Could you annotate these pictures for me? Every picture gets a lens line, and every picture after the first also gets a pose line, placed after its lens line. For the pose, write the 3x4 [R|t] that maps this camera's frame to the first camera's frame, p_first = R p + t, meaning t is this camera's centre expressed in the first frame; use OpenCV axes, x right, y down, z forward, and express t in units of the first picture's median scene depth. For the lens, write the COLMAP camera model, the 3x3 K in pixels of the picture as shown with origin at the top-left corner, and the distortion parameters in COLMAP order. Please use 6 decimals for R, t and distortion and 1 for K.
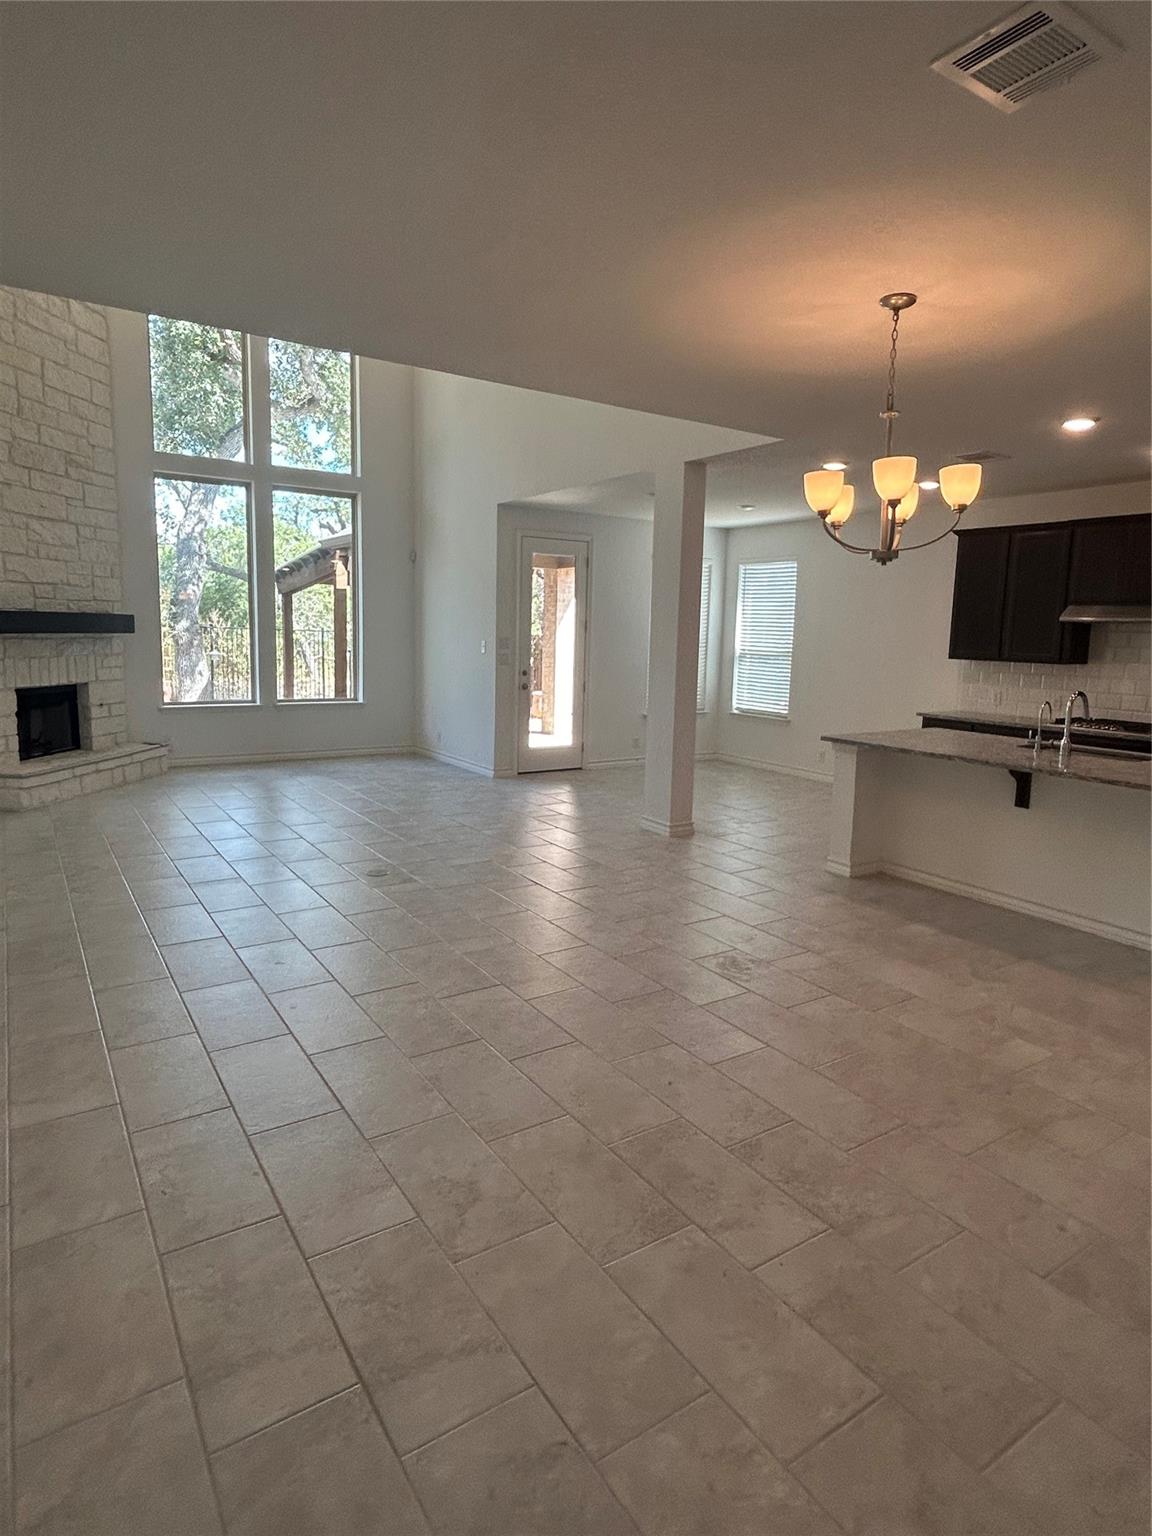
lens RADIAL K [[859.8, 0, 576.8], [0, 859.8, 749.6], [0, 0, 1]] dist [-0.004605, -0.001564]
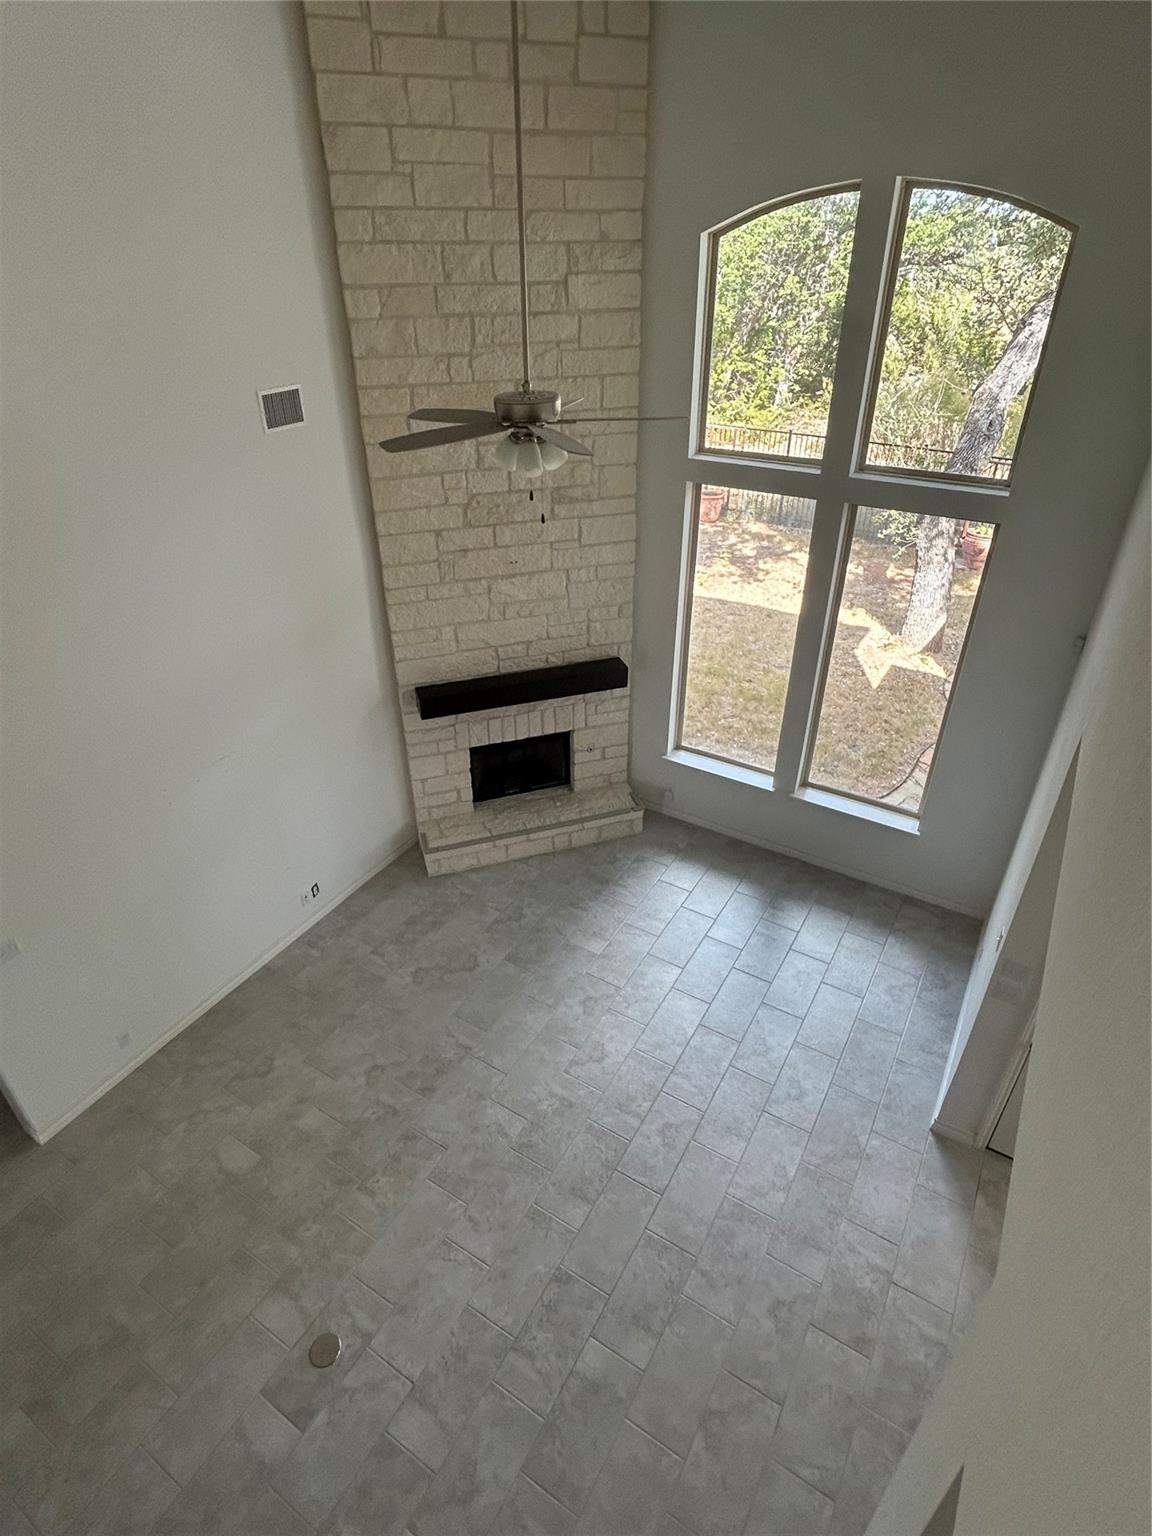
lens RADIAL K [[812.0, 0, 574.1], [0, 812.0, 753.6], [0, 0, 1]] dist [0.003491, -0.013064]
pose [[0.427636, 0.453389, -0.782027, 0.122836], [-0.110309, 0.884829, 0.452670, -0.444472], [0.897195, -0.107314, 0.428398, 0.616182]]
